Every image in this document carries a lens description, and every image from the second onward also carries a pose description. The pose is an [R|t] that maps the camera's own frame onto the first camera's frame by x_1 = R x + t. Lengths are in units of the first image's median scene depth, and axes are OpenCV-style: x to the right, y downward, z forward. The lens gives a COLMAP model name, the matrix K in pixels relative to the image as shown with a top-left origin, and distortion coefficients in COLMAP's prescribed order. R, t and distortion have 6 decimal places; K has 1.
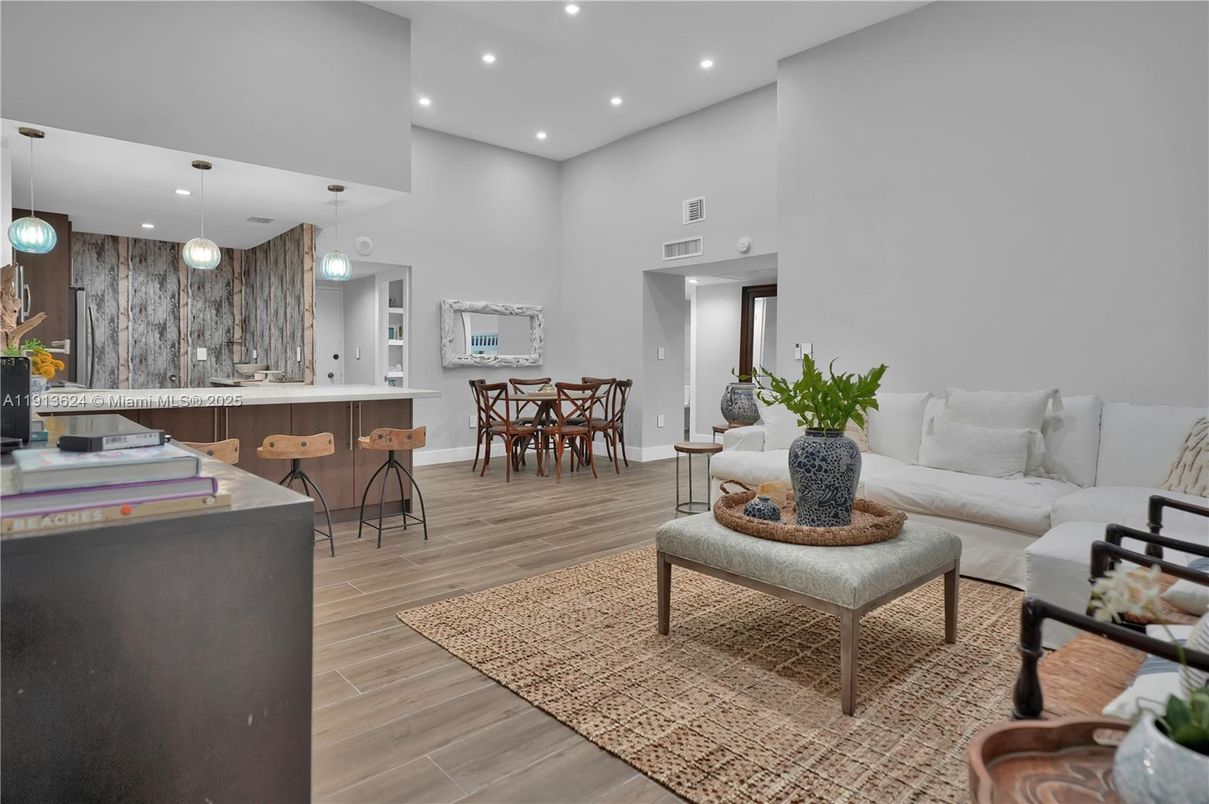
lens RADIAL K [[665.7, 0, 600.8], [0, 665.7, 365.3], [0, 0, 1]] dist [-0.008343, -0.001611]
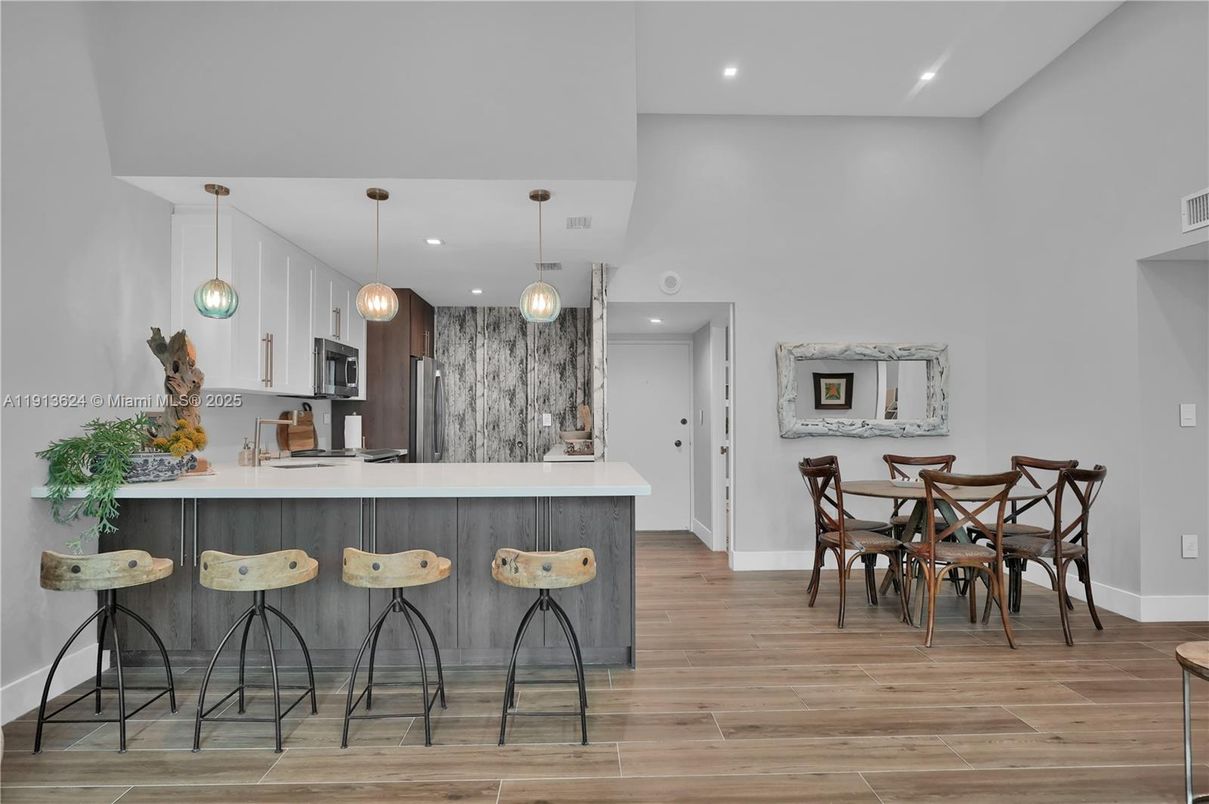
lens RADIAL K [[657.9, 0, 600.4], [0, 657.9, 408.5], [0, 0, 1]] dist [0.006046, 0.000130]
pose [[0.767797, -0.015156, -0.640514, 0.074681], [-0.000213, 0.999714, -0.023911, -0.011646], [0.640693, 0.018495, 0.767574, 0.337085]]
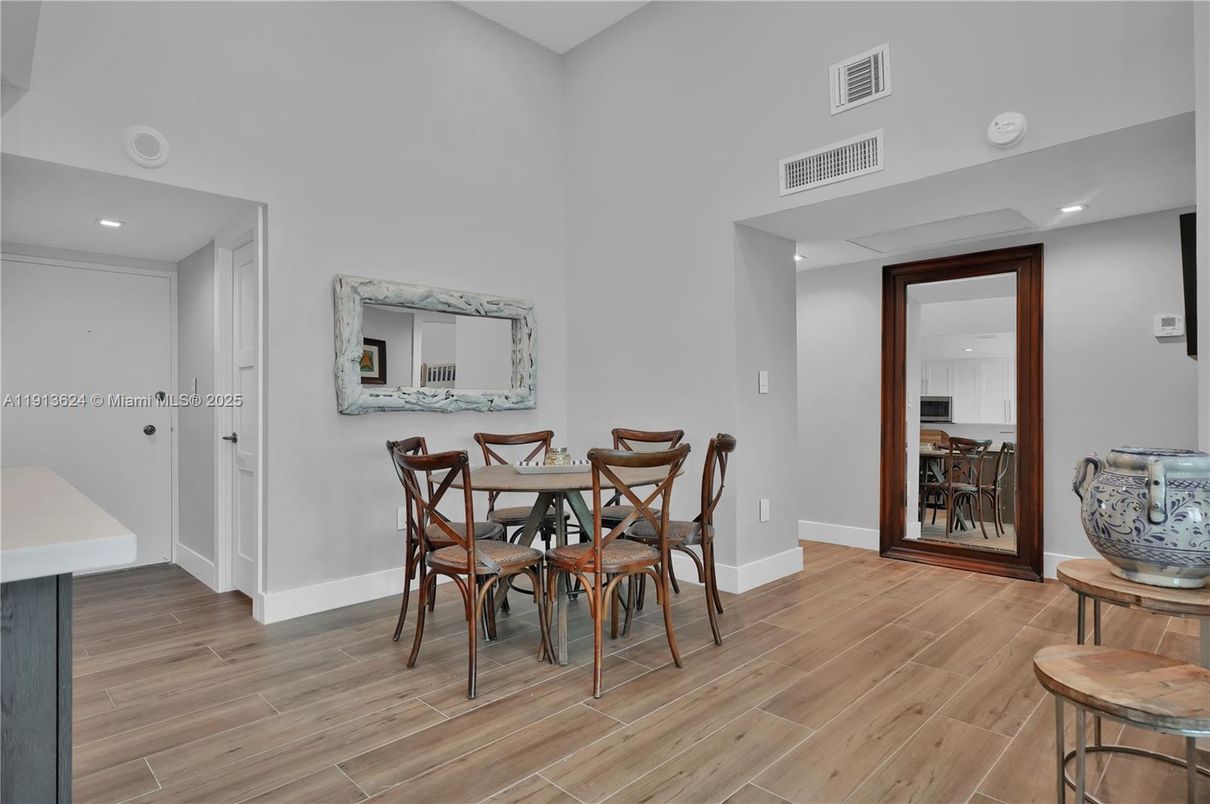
lens RADIAL K [[657.2, 0, 598.1], [0, 657.2, 394.6], [0, 0, 1]] dist [-0.002477, 0.001900]
pose [[0.998898, -0.010362, 0.045774, -0.069750], [0.011270, 0.999744, -0.019632, 0.000675], [-0.045559, 0.020127, 0.998759, 0.523462]]
